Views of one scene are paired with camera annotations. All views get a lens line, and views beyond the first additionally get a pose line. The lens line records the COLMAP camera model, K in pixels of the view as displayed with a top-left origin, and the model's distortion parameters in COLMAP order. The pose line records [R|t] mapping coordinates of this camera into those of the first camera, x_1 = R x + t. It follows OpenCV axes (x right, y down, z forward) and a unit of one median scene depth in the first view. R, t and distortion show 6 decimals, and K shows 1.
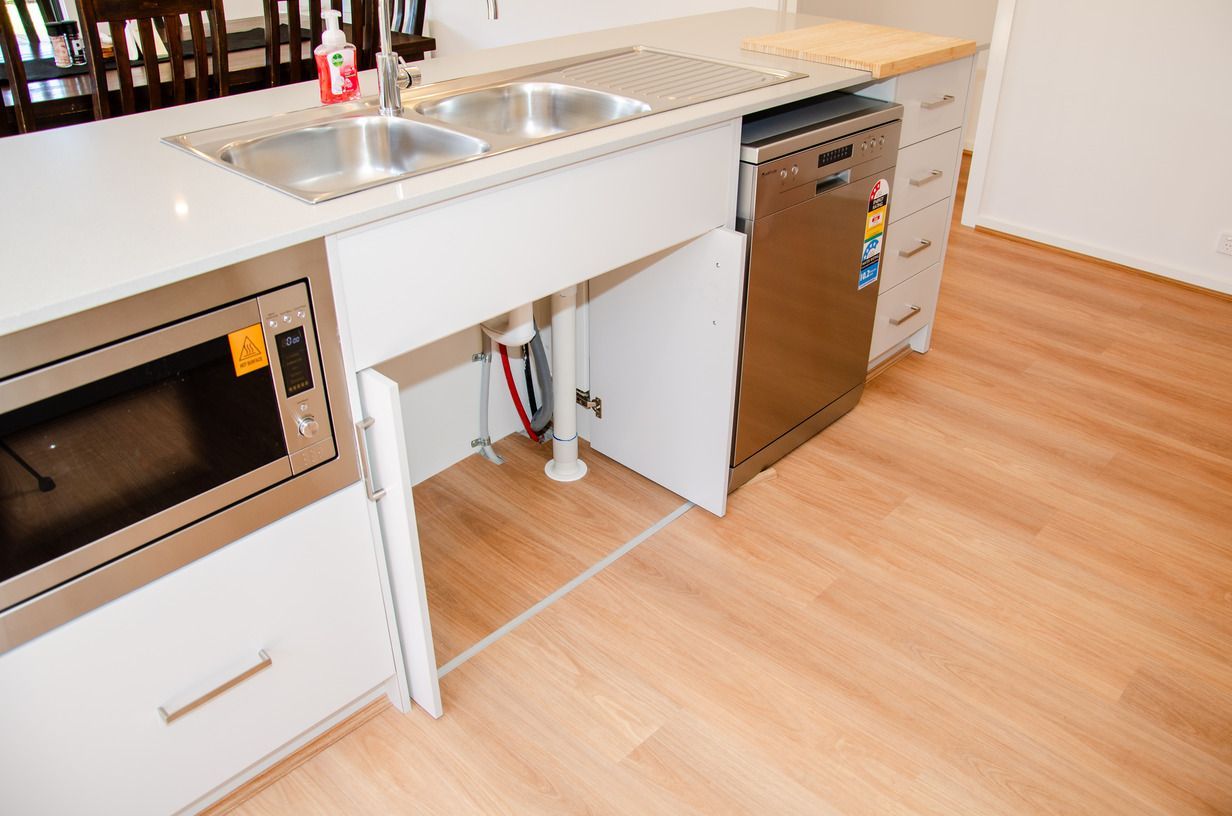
lens RADIAL K [[959.1, 0, 616.0], [0, 959.1, 408.0], [0, 0, 1]] dist [-0.163347, 0.111738]
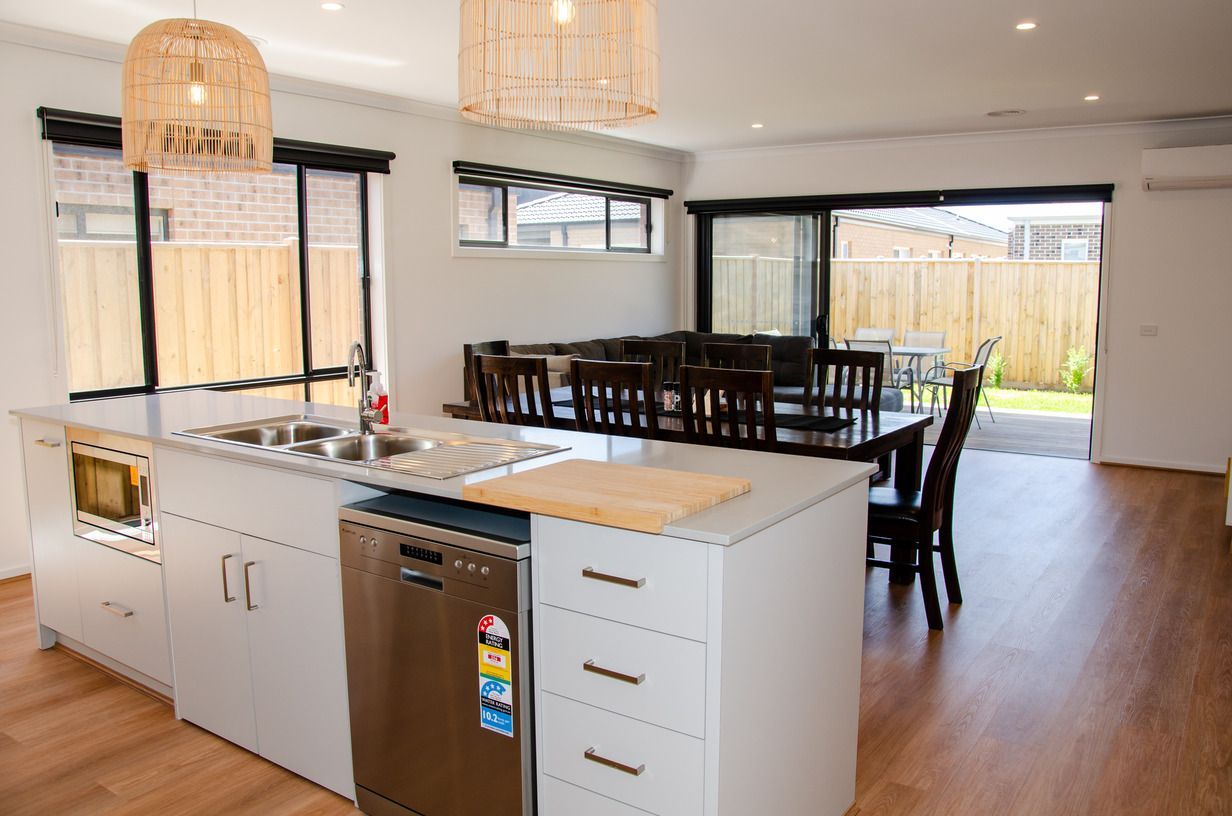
lens RADIAL K [[959.1, 0, 616.0], [0, 959.1, 408.0], [0, 0, 1]] dist [-0.163347, 0.111738]
pose [[0.154413, 0.122846, -0.980340, 1.171920], [-0.501214, 0.864823, 0.029425, -0.501137], [0.851435, 0.486817, 0.195112, 0.820482]]
